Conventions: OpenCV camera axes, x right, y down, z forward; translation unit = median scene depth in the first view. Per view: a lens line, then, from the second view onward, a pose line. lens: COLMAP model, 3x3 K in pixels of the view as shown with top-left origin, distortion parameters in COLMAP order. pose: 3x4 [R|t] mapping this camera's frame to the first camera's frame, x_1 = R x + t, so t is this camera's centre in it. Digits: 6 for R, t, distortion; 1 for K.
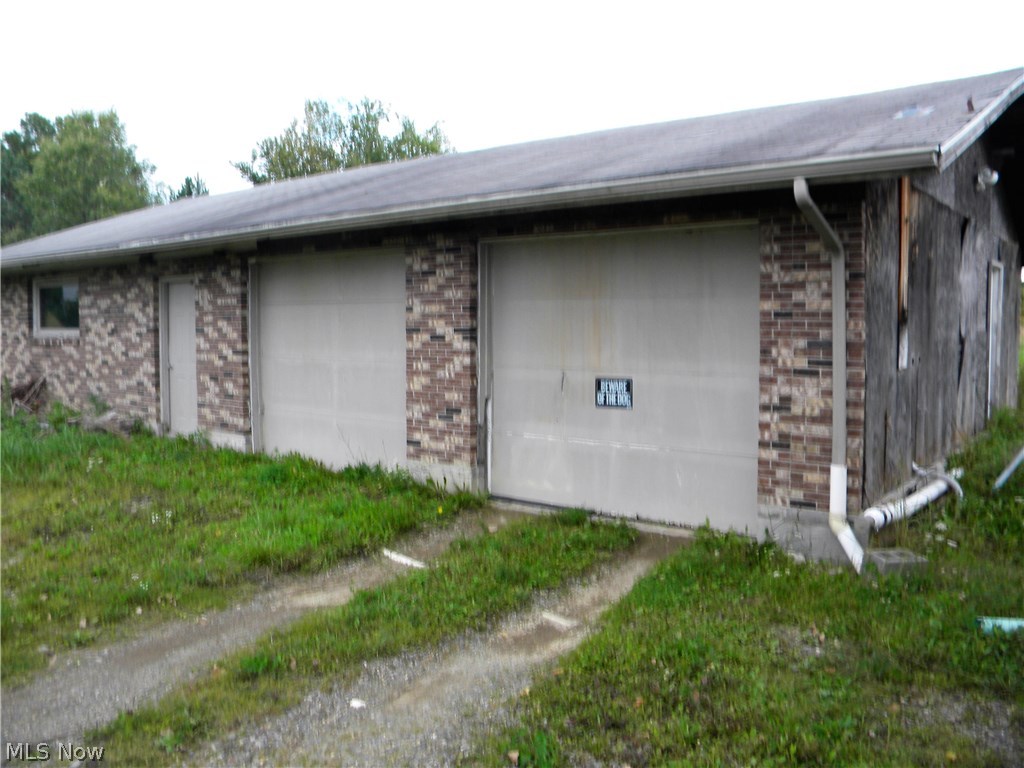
lens RADIAL K [[824.4, 0, 512.0], [0, 824.4, 384.0], [0, 0, 1]] dist [-0.008471, 0.001482]
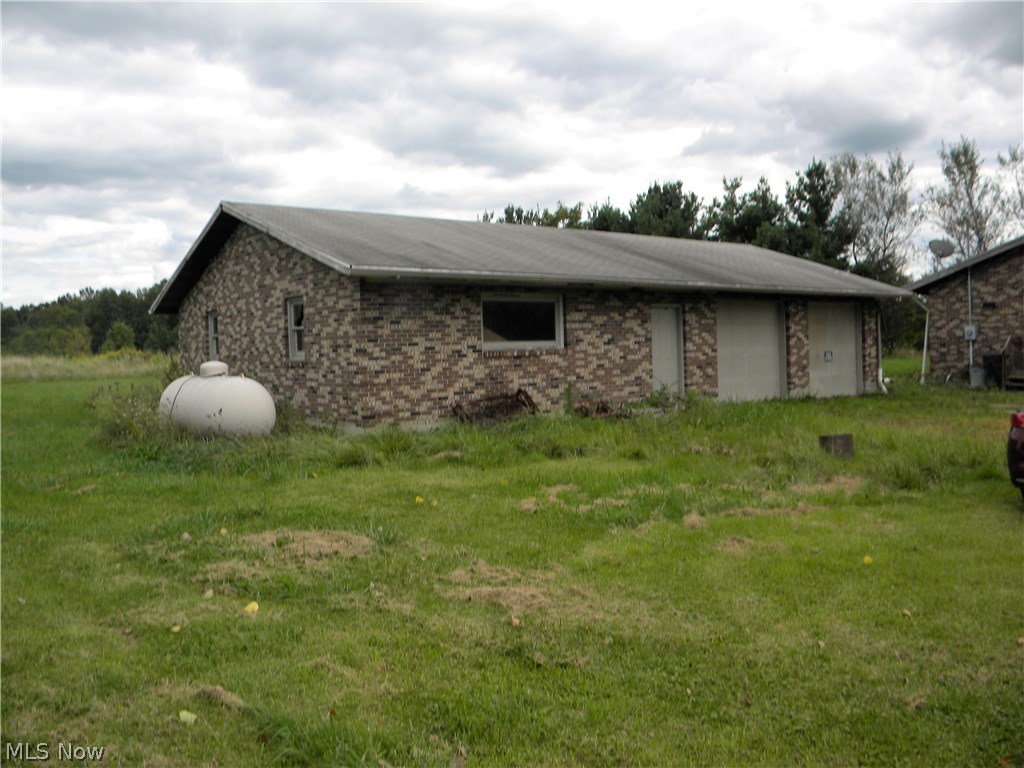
lens RADIAL K [[824.4, 0, 512.0], [0, 824.4, 384.0], [0, 0, 1]] dist [-0.008471, 0.001482]
pose [[0.200122, -0.064003, 0.977678, -1.850710], [0.075148, 0.995927, 0.049815, -0.075601], [-0.976885, 0.063502, 0.204116, 0.919779]]
